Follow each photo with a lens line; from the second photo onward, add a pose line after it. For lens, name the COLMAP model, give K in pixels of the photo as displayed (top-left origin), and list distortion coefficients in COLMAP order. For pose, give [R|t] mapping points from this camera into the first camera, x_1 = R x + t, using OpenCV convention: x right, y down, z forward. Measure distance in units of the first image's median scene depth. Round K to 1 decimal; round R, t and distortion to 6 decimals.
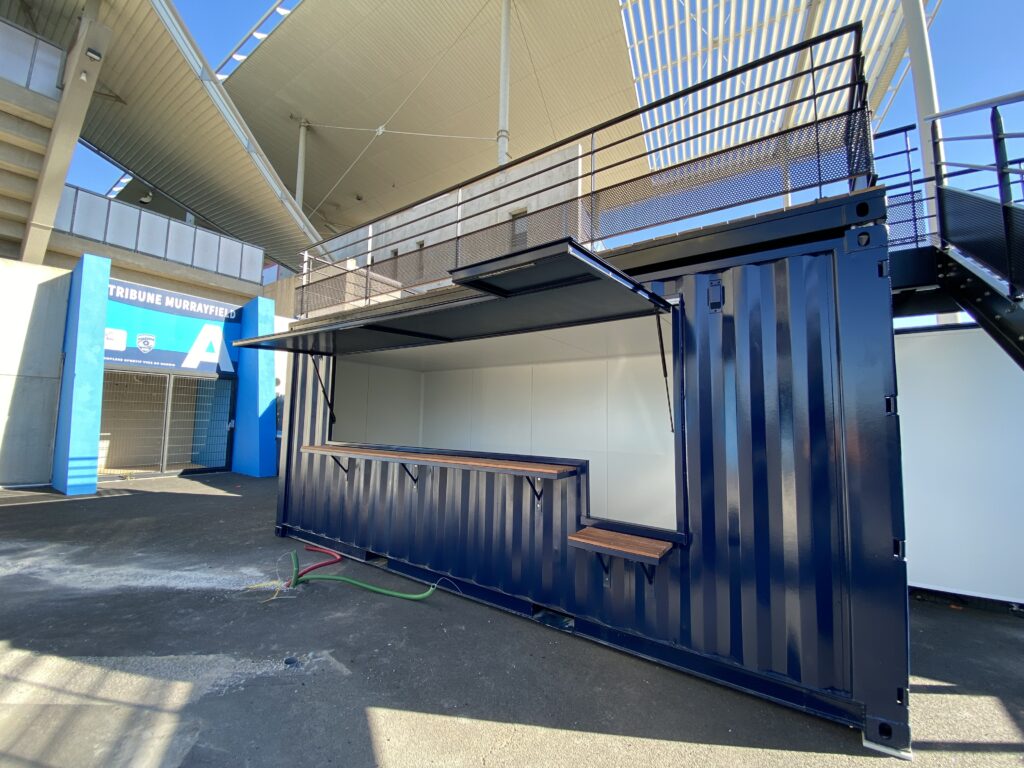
lens RADIAL K [[413.3, 0, 512.0], [0, 413.3, 384.0], [0, 0, 1]] dist [0.005748, -0.015206]
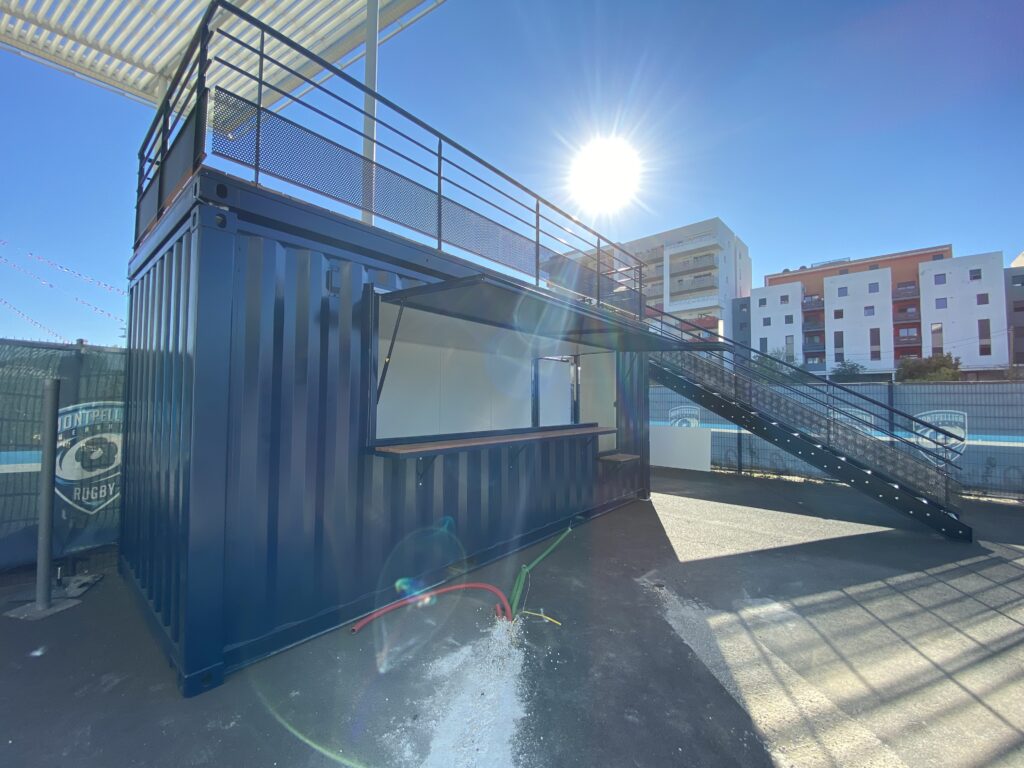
lens RADIAL K [[413.3, 0, 512.0], [0, 413.3, 384.0], [0, 0, 1]] dist [0.005748, -0.015206]
pose [[0.099793, 0.015226, 0.994892, -1.360911], [-0.099590, 0.995015, -0.005238, 0.051453], [-0.990012, -0.098559, 0.100812, 0.987126]]
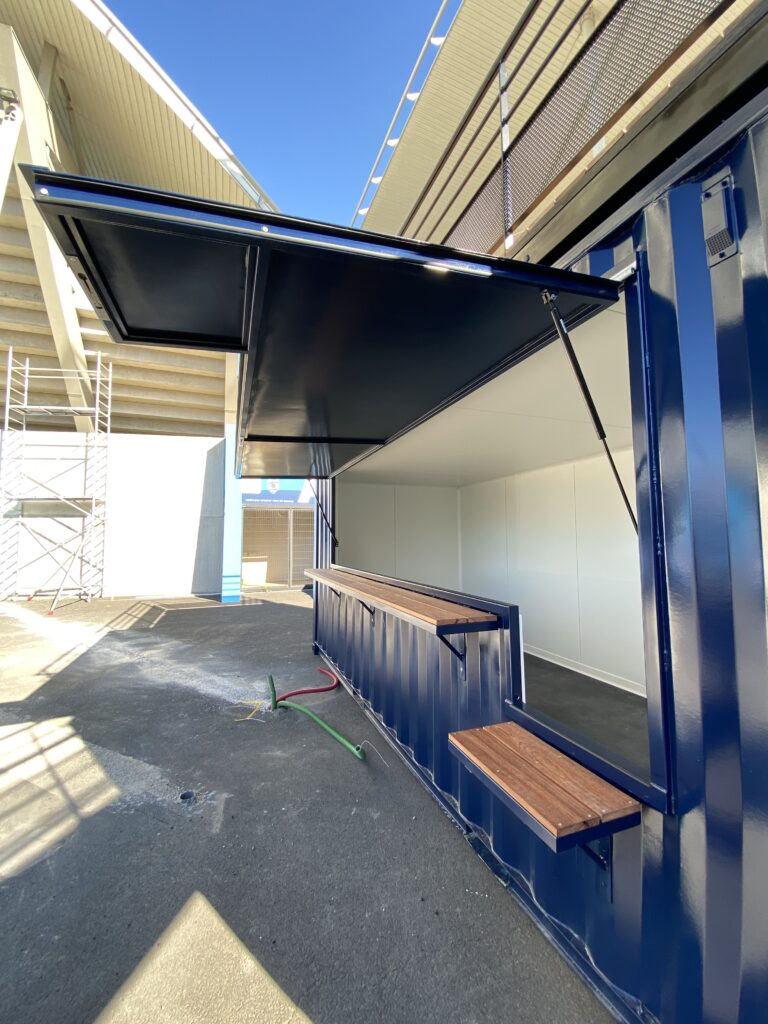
lens RADIAL K [[413.3, 0, 384.0], [0, 413.3, 512.0], [0, 0, 1]] dist [0.005748, -0.015206]
pose [[0.822366, -0.062650, -0.565499, 0.304157], [0.073653, 0.997278, -0.003378, 0.031319], [0.564172, -0.038872, 0.824742, 0.342828]]
